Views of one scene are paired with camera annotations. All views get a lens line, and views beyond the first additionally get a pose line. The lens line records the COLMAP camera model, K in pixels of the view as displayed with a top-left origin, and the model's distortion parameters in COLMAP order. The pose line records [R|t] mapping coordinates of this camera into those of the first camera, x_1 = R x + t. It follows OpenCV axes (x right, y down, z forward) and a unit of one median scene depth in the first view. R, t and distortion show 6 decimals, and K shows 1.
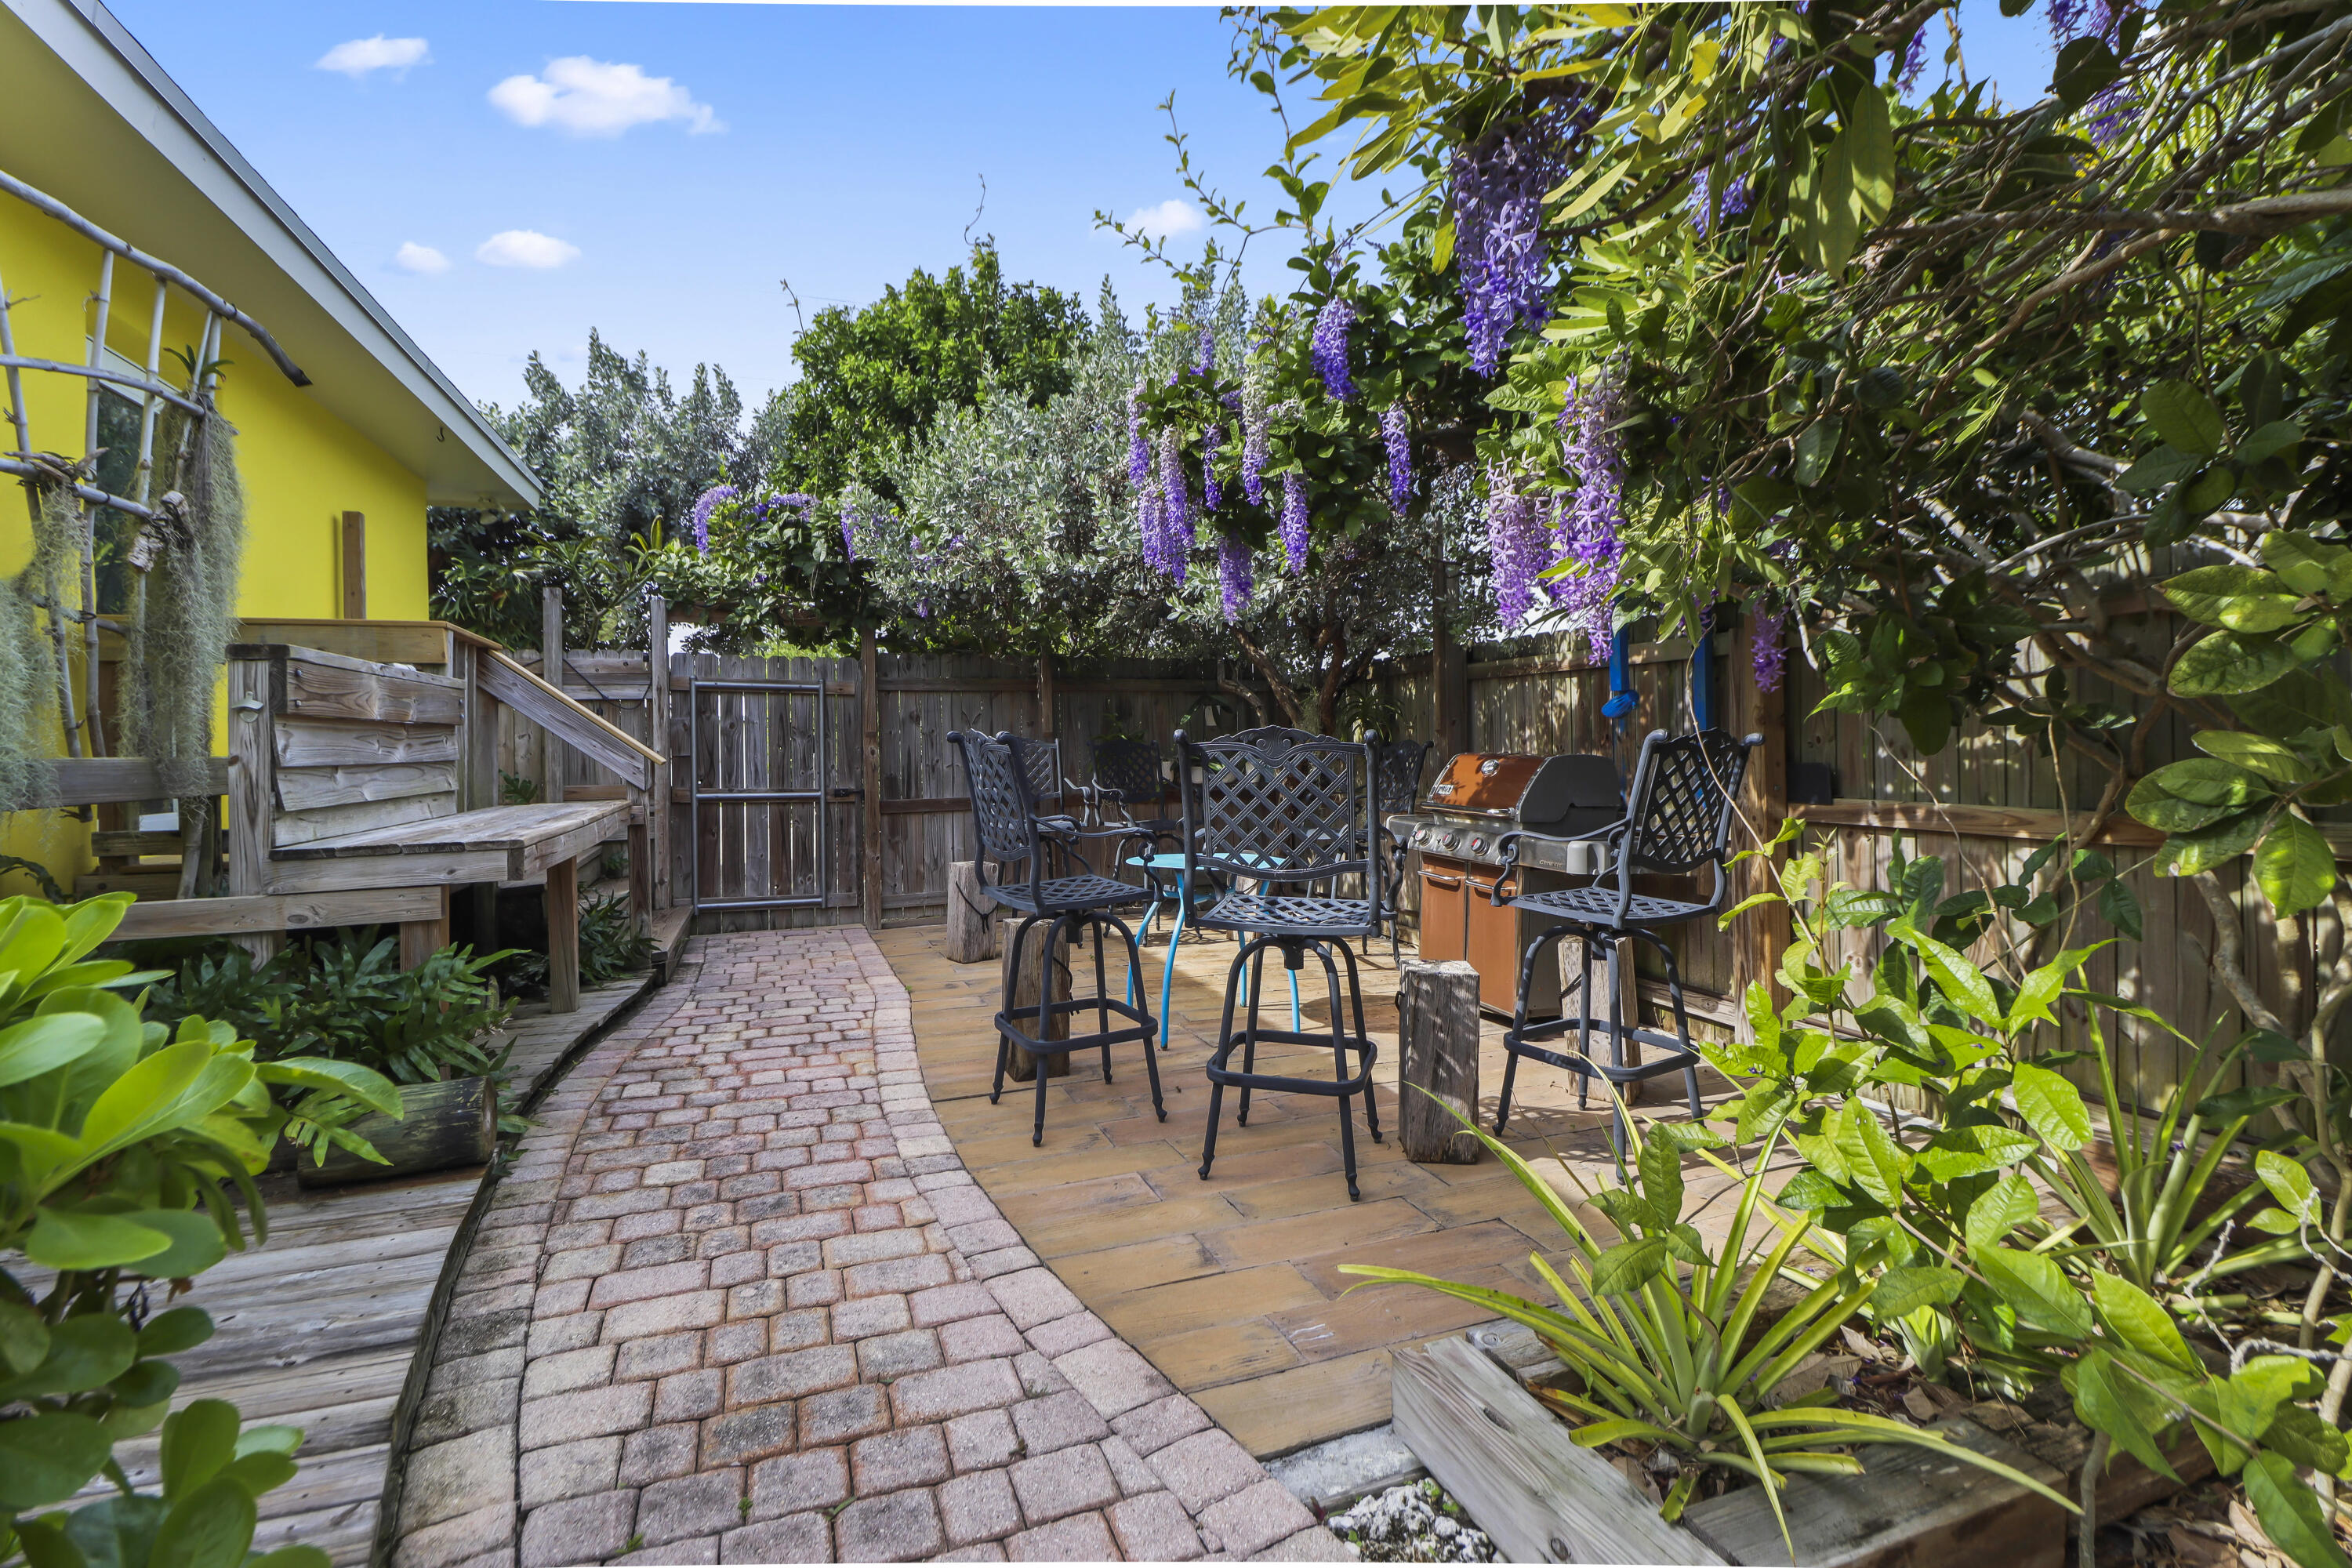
lens RADIAL K [[1071.5, 0, 1175.3], [0, 1071.5, 768.2], [0, 0, 1]] dist [0.011869, -0.008563]
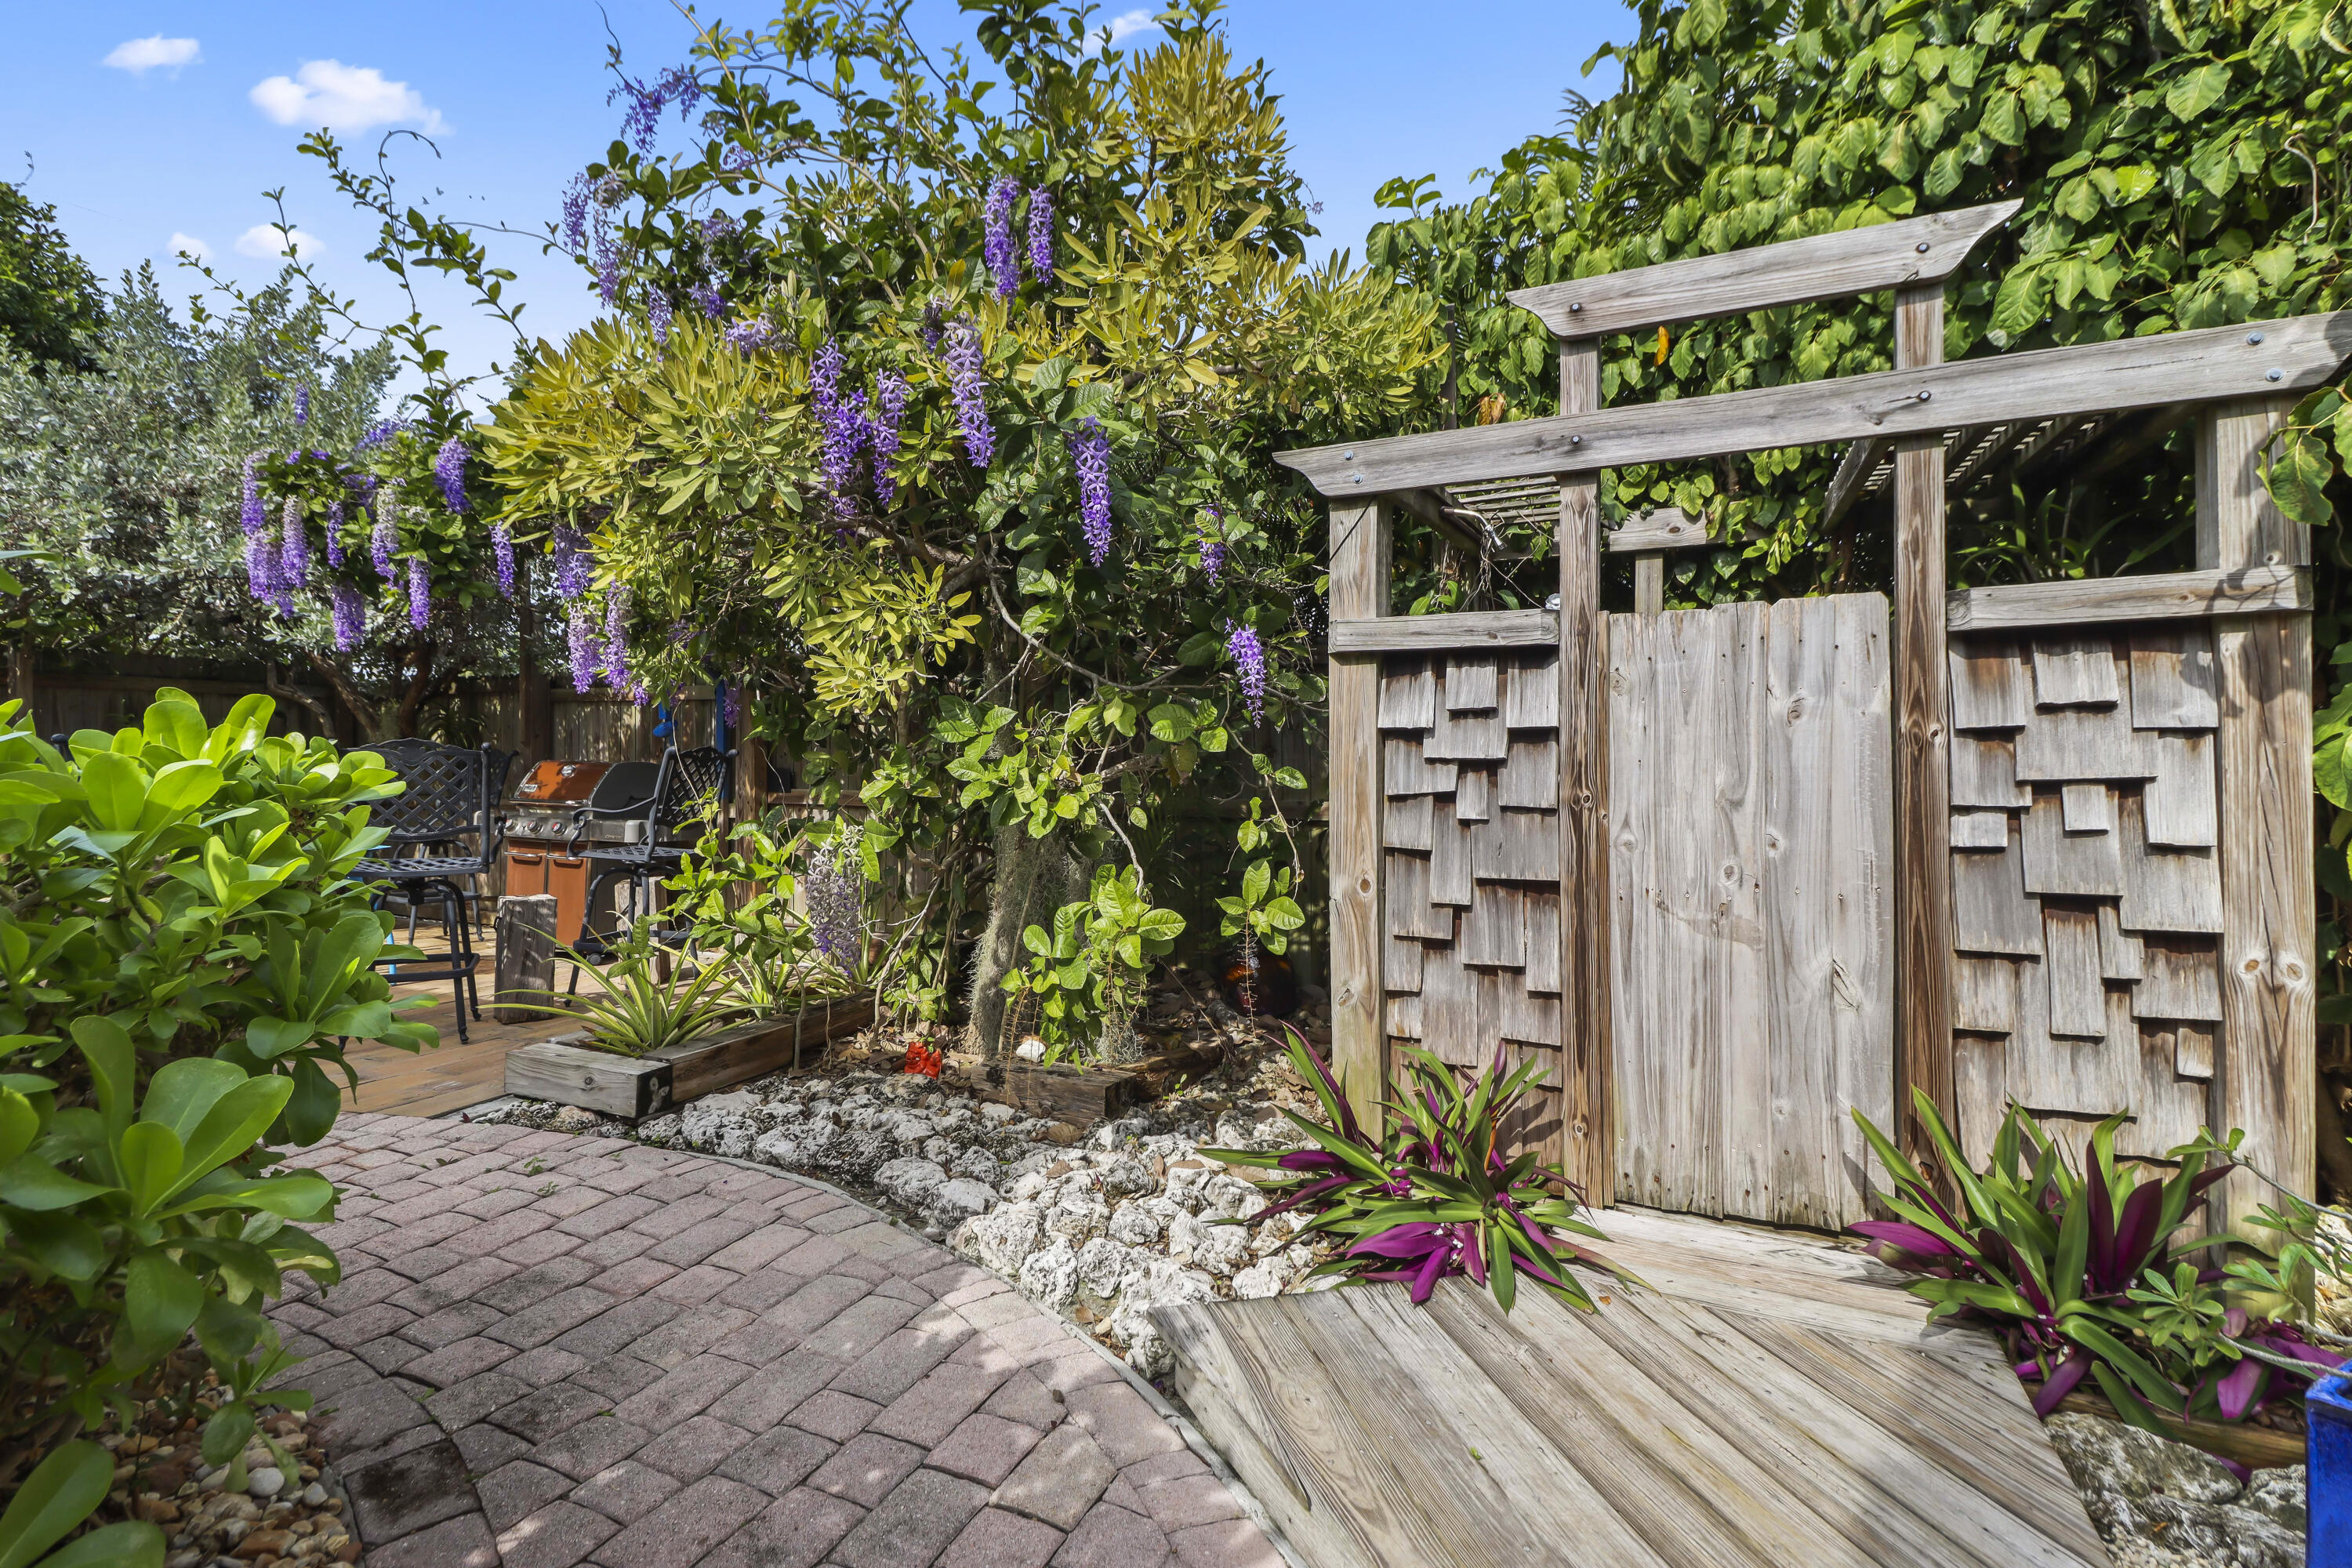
lens RADIAL K [[1071.5, 0, 1160.3], [0, 1071.5, 738.6], [0, 0, 1]] dist [0.011869, -0.008563]
pose [[0.706701, 0.027076, 0.706994, -0.170483], [0.000523, 0.999247, -0.038792, 0.014544], [-0.707512, 0.027784, 0.706155, -0.600324]]
